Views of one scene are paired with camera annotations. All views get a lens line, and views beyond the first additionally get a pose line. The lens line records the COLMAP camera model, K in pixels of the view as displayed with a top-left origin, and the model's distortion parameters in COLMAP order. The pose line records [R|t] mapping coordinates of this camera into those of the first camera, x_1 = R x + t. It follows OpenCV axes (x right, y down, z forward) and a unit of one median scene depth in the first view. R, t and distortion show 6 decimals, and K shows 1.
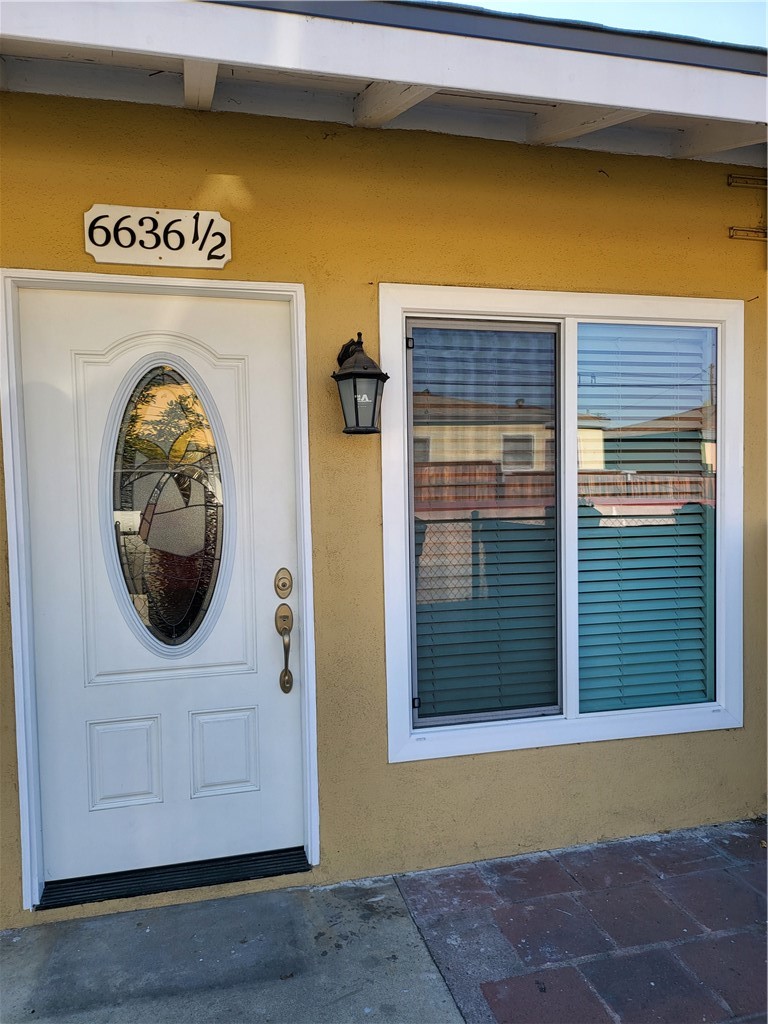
lens RADIAL K [[724.9, 0, 380.6], [0, 724.9, 514.3], [0, 0, 1]] dist [0.056179, -0.055322]
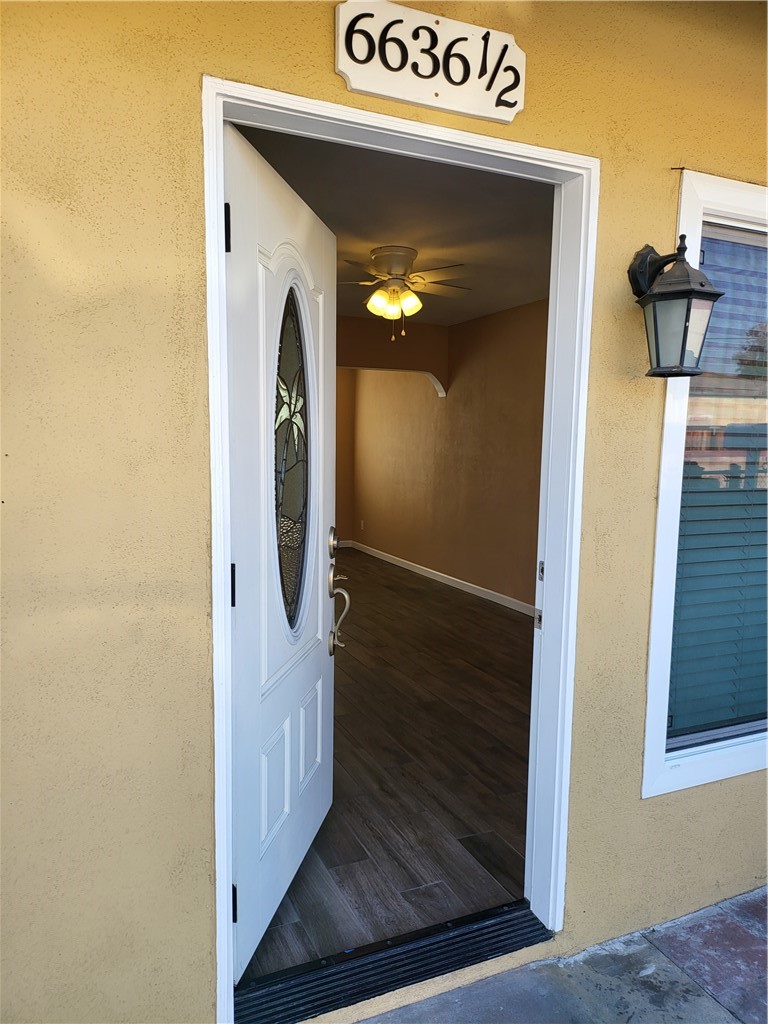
lens RADIAL K [[724.9, 0, 385.4], [0, 724.9, 516.5], [0, 0, 1]] dist [0.056179, -0.055322]
pose [[0.983325, 0.012402, 0.181432, -0.458076], [-0.025998, 0.997011, 0.072752, -0.016701], [-0.179987, -0.076255, 0.980709, 0.324971]]
